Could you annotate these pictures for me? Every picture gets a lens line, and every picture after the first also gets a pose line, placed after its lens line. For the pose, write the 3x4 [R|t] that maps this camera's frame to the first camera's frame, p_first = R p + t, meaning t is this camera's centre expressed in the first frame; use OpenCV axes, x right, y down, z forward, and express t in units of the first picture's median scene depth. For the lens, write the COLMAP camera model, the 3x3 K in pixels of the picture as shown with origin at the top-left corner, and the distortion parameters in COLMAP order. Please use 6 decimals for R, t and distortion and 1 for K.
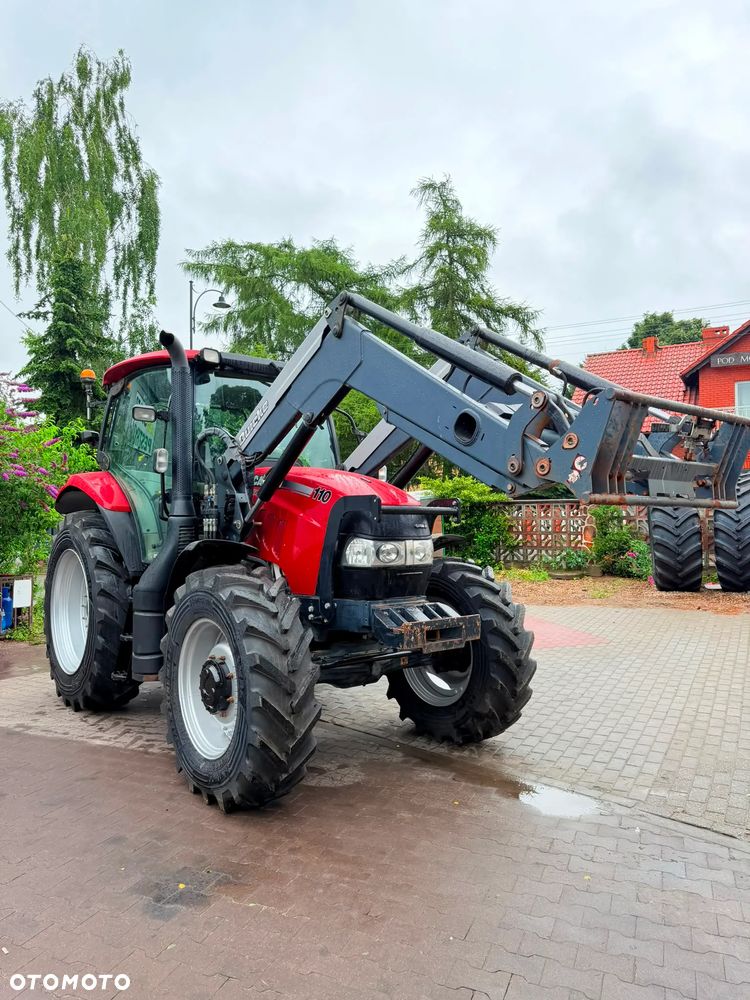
lens RADIAL K [[707.4, 0, 377.1], [0, 707.4, 497.1], [0, 0, 1]] dist [0.049422, -0.056823]
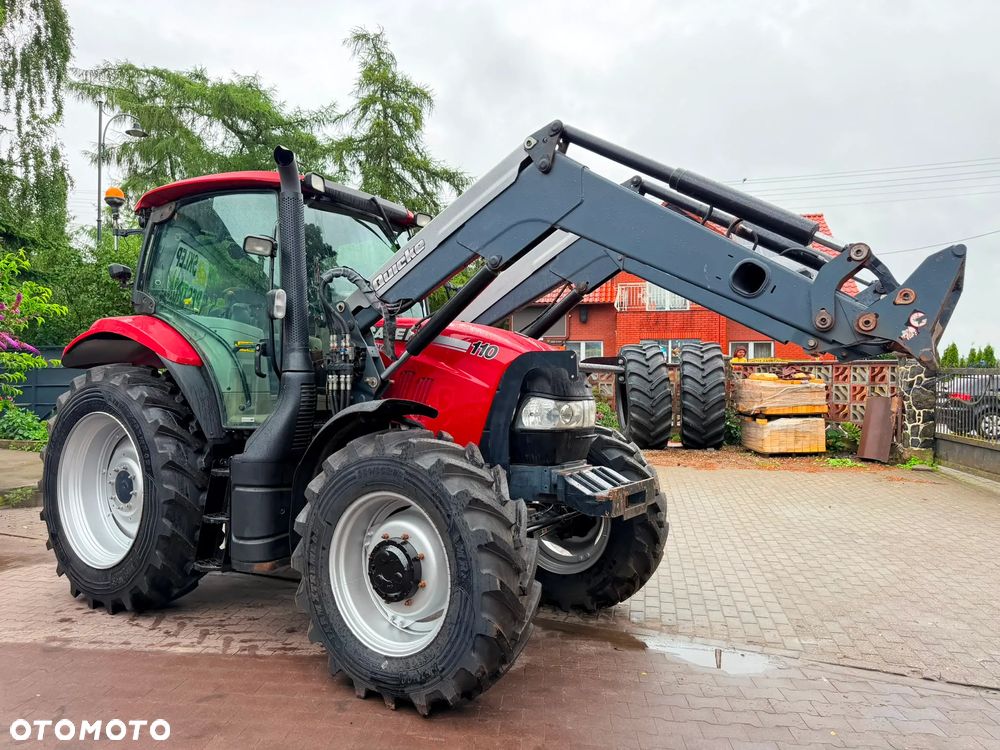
lens RADIAL K [[707.4, 0, 495.4], [0, 707.4, 376.7], [0, 0, 1]] dist [0.049422, -0.056823]
pose [[0.950979, 0.011621, 0.309036, -0.290415], [-0.018428, 0.999647, 0.019116, 0.011781], [-0.308705, -0.023874, 0.950858, 0.122668]]
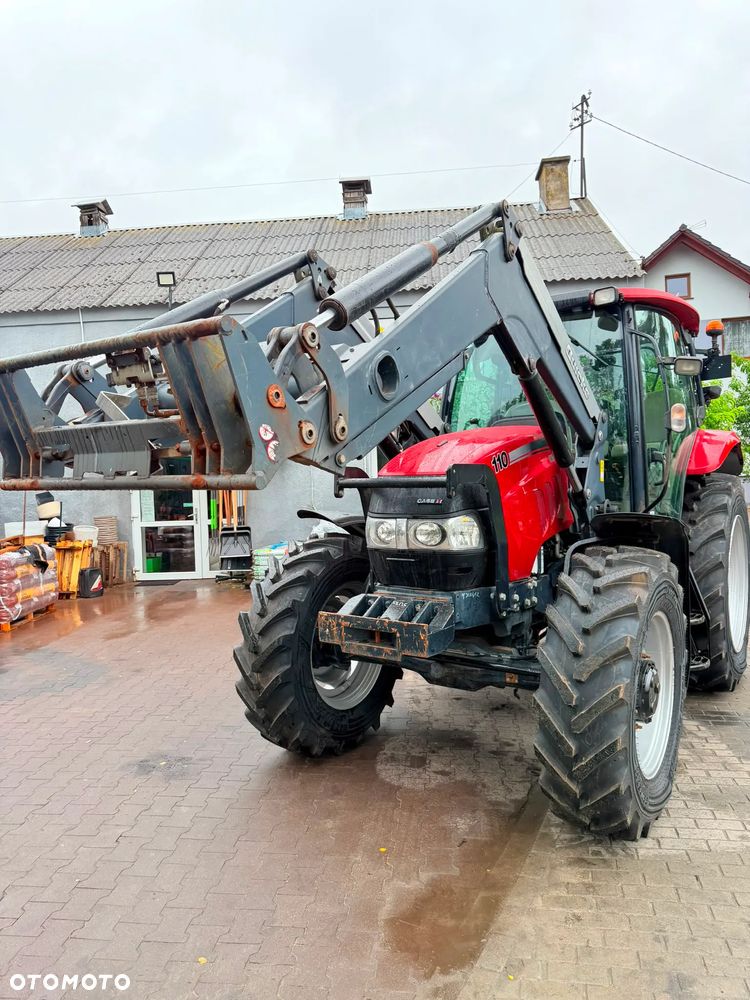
lens RADIAL K [[707.4, 0, 371.1], [0, 707.4, 492.8], [0, 0, 1]] dist [0.049422, -0.056823]
pose [[0.277626, 0.013851, -0.960589, 0.665470], [0.049571, 0.998358, 0.028723, 0.005065], [0.959409, -0.055591, 0.276483, 0.603843]]
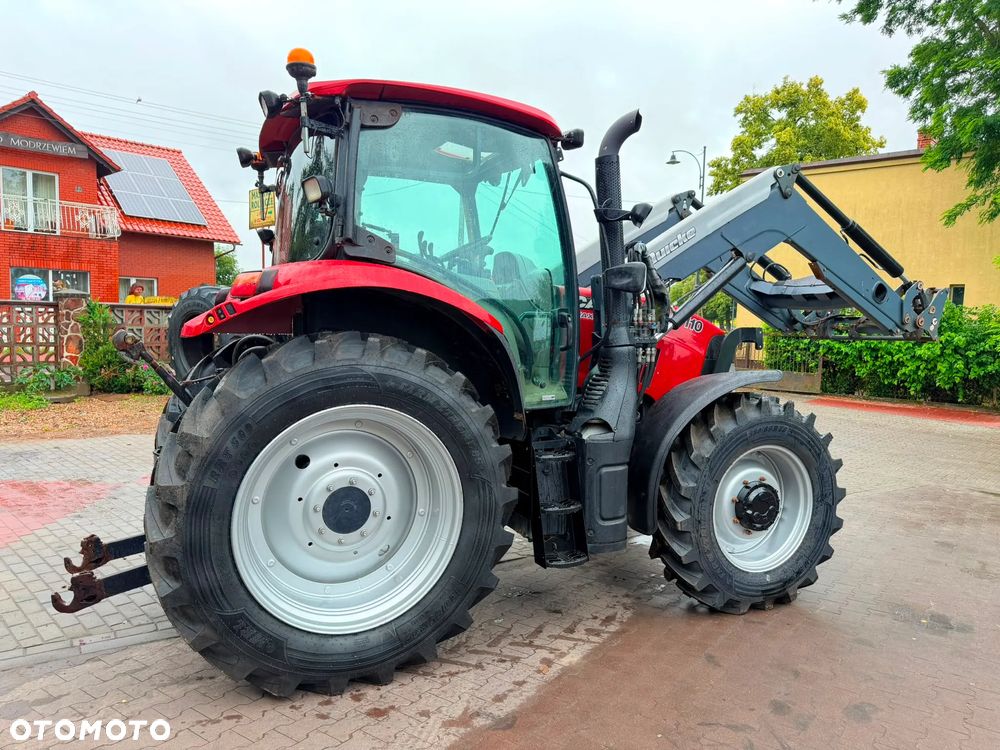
lens RADIAL K [[707.4, 0, 504.5], [0, 707.4, 377.6], [0, 0, 1]] dist [0.049422, -0.056823]
pose [[0.243217, -0.061934, 0.967993, -1.029324], [-0.047605, 0.995995, 0.075686, 0.008383], [-0.968803, -0.064489, 0.239295, 0.864035]]
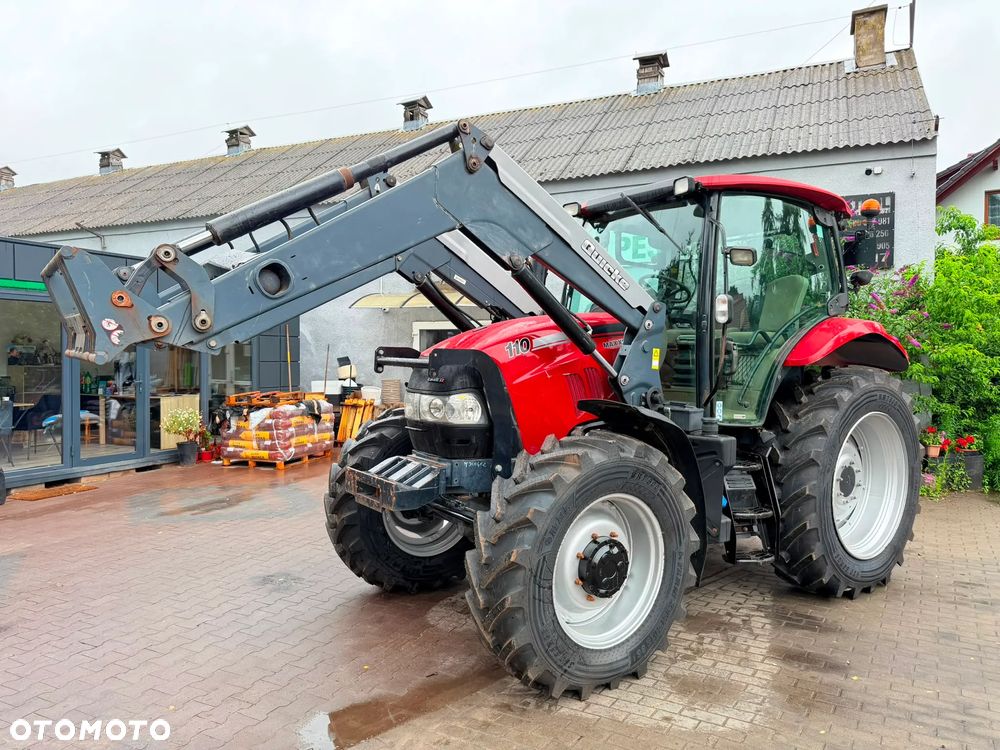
lens RADIAL K [[707.4, 0, 502.0], [0, 707.4, 375.6], [0, 0, 1]] dist [0.049422, -0.056823]
pose [[-0.060903, 0.035048, -0.997528, 0.798208], [0.013636, 0.999319, 0.034279, 0.005336], [0.998051, -0.011514, -0.061339, 0.953384]]
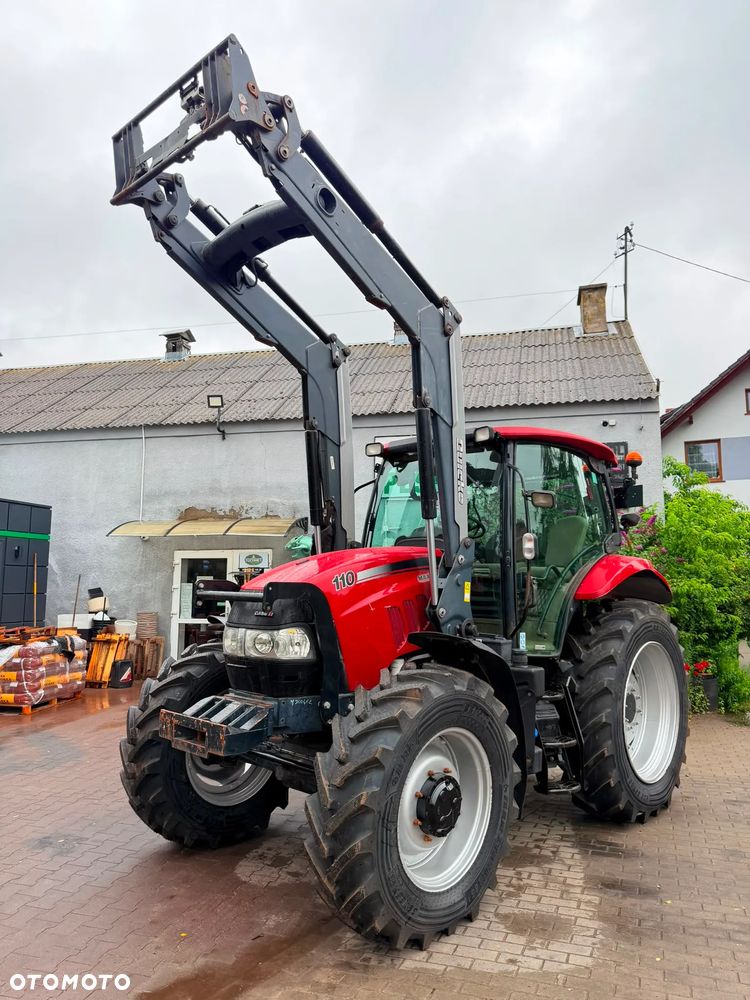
lens RADIAL K [[707.4, 0, 375.6], [0, 707.4, 500.5], [0, 0, 1]] dist [0.049422, -0.056823]
pose [[0.130011, -0.109366, -0.985462, 0.817311], [0.012253, 0.993999, -0.108697, -0.002888], [0.991437, 0.002057, 0.130571, 0.856403]]
